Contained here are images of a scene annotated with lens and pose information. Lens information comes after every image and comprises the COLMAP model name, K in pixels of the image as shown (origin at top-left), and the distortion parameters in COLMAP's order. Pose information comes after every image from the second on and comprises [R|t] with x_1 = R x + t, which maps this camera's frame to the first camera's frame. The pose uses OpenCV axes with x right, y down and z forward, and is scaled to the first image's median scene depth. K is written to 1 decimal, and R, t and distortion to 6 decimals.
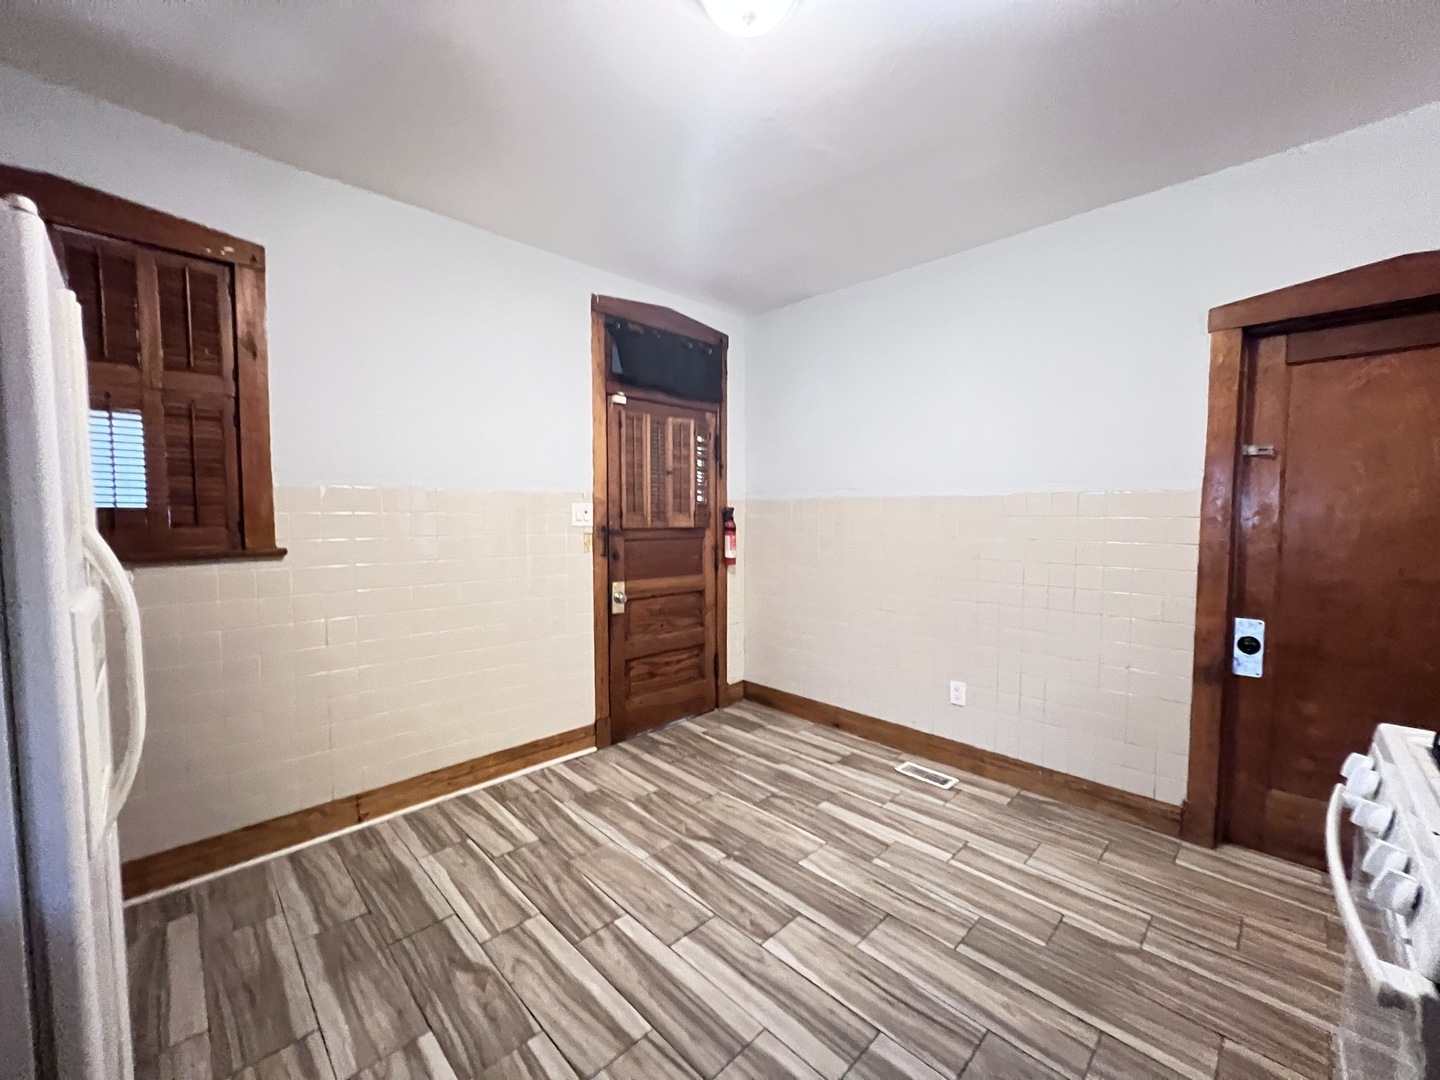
lens RADIAL K [[580.1, 0, 716.2], [0, 580.1, 546.0], [0, 0, 1]] dist [0.000323, 0.000626]
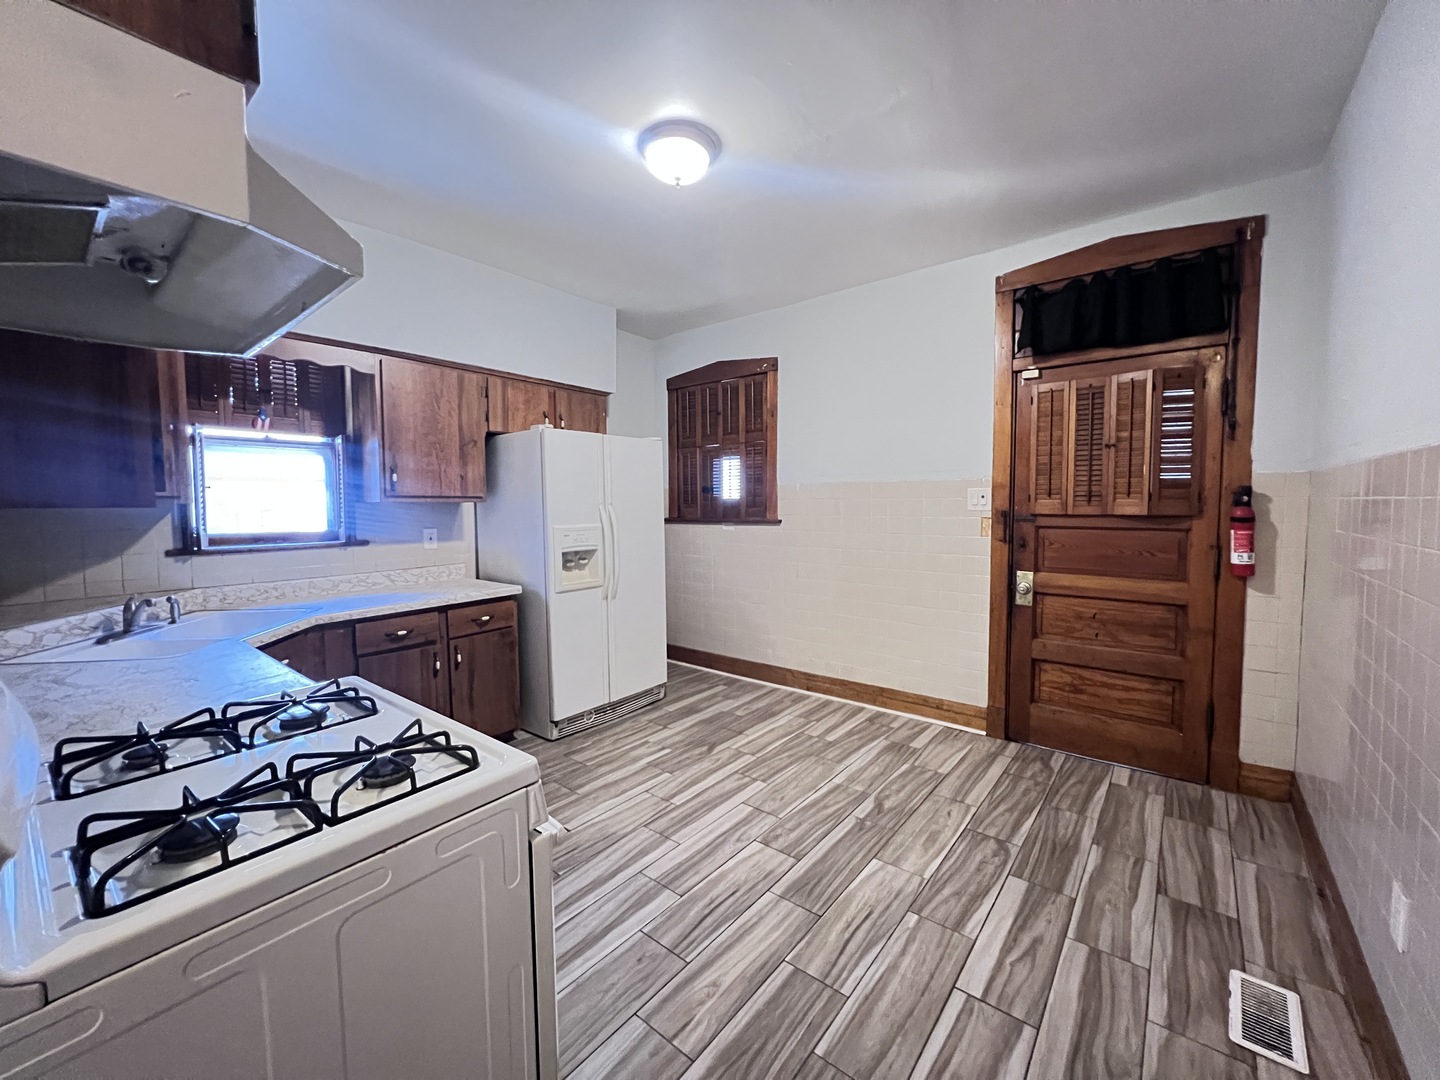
lens RADIAL K [[580.1, 0, 722.2], [0, 580.1, 533.7], [0, 0, 1]] dist [0.000323, 0.000626]
pose [[0.117304, 0.052667, -0.991698, 0.728683], [-0.050757, 0.997606, 0.046977, -0.018131], [0.991798, 0.044825, 0.119696, 0.426661]]
